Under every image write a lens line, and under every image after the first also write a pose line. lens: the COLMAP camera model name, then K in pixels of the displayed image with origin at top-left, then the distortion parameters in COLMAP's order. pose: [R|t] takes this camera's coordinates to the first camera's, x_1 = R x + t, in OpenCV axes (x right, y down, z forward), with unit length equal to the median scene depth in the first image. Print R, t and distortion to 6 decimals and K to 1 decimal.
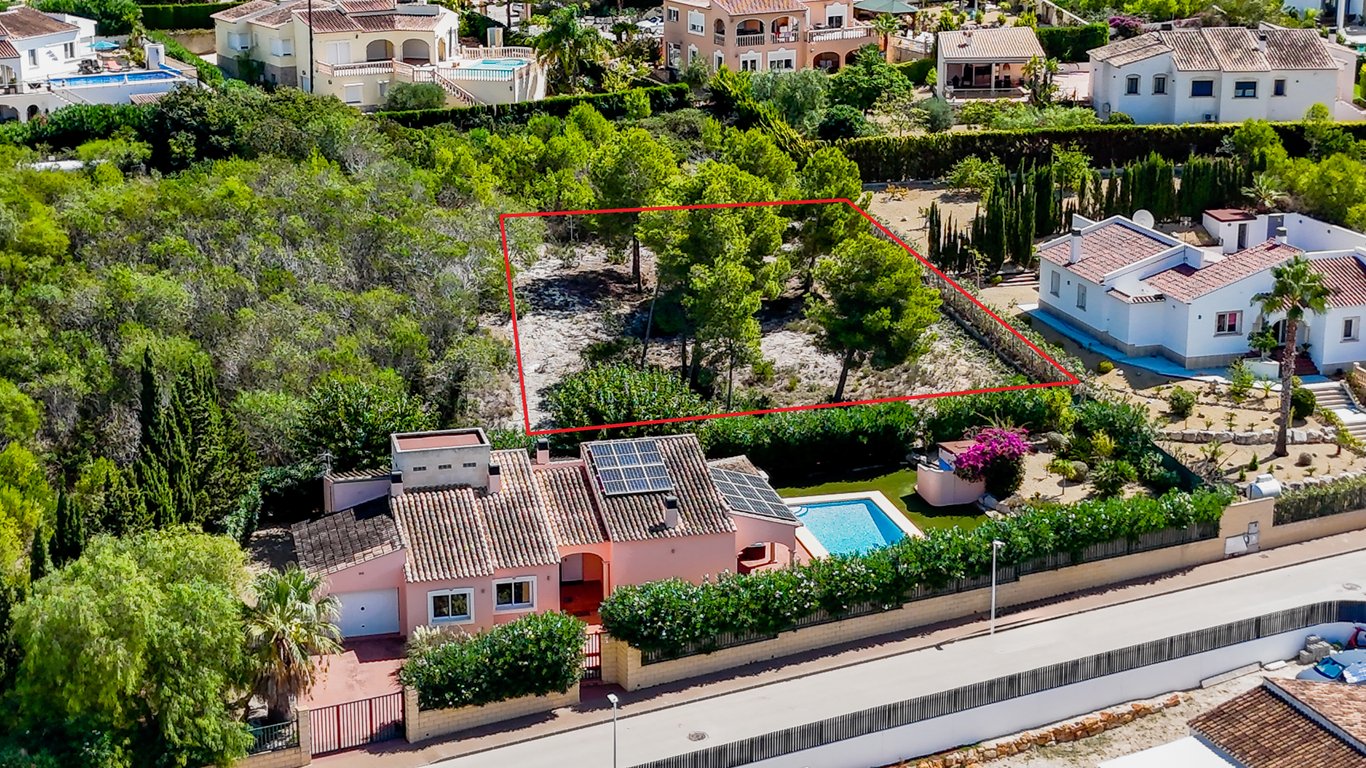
lens RADIAL K [[2255.3, 0, 689.0], [0, 2255.3, 386.9], [0, 0, 1]] dist [0.109685, 0.000000]
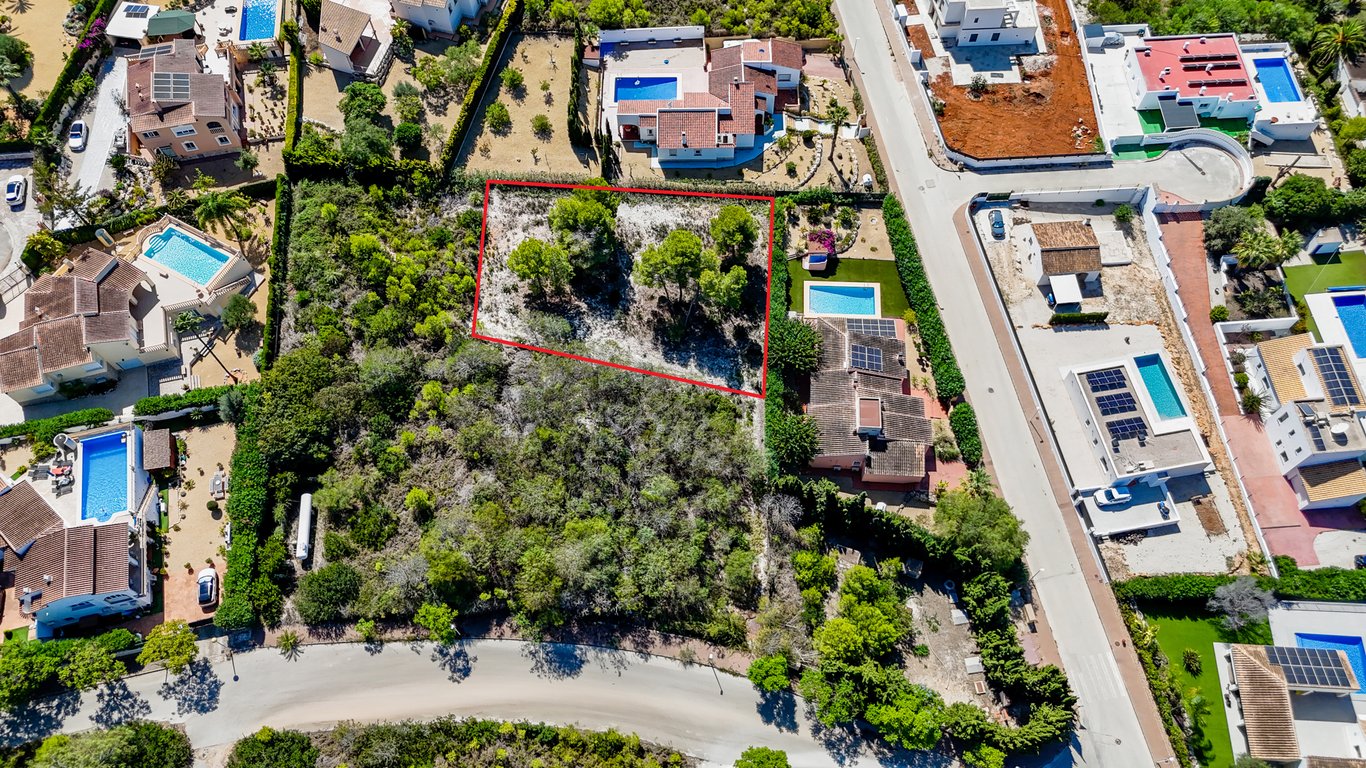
lens RADIAL K [[1009.3, 0, 683.9], [0, 1009.3, 392.7], [0, 0, 1]] dist [0.049366, -0.036127]
pose [[0.287647, -0.857964, 0.425624, -0.561012], [0.278788, 0.500171, 0.819821, -0.877704], [-0.916262, -0.117160, 0.383063, 0.616048]]
